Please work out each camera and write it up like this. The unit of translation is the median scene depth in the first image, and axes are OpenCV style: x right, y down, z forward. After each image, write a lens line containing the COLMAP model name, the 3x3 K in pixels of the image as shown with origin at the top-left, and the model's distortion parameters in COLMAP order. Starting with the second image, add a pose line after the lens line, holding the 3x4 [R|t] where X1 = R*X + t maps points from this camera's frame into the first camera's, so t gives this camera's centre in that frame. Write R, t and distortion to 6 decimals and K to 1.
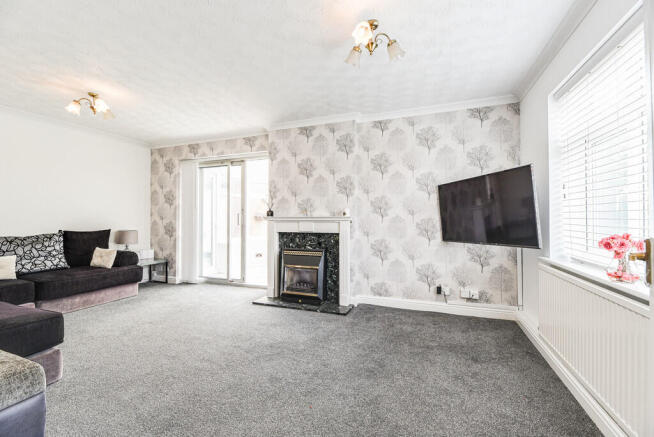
lens RADIAL K [[273.4, 0, 327.0], [0, 273.4, 216.4], [0, 0, 1]] dist [0.000653, -0.000227]
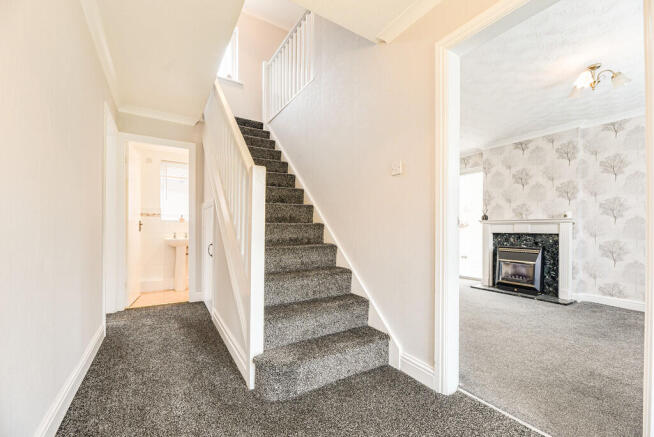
lens RADIAL K [[269.4, 0, 324.5], [0, 269.4, 229.1], [0, 0, 1]] dist [0.000437, -0.003982]
pose [[0.787636, 0.004422, -0.616125, -0.031271], [0.000065, 0.999974, 0.007260, 0.033597], [0.616141, -0.005758, 0.787615, -0.421946]]
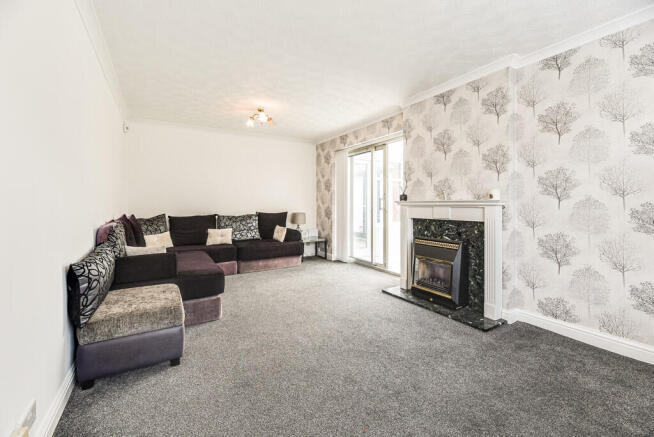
lens RADIAL K [[271.1, 0, 326.8], [0, 271.1, 202.8], [0, 0, 1]] dist [-0.000311, -0.000405]
pose [[0.785104, -0.004520, -0.619348, 0.163172], [0.009743, 0.999940, 0.005054, -0.000079], [0.619288, -0.010002, 0.785100, 0.130905]]
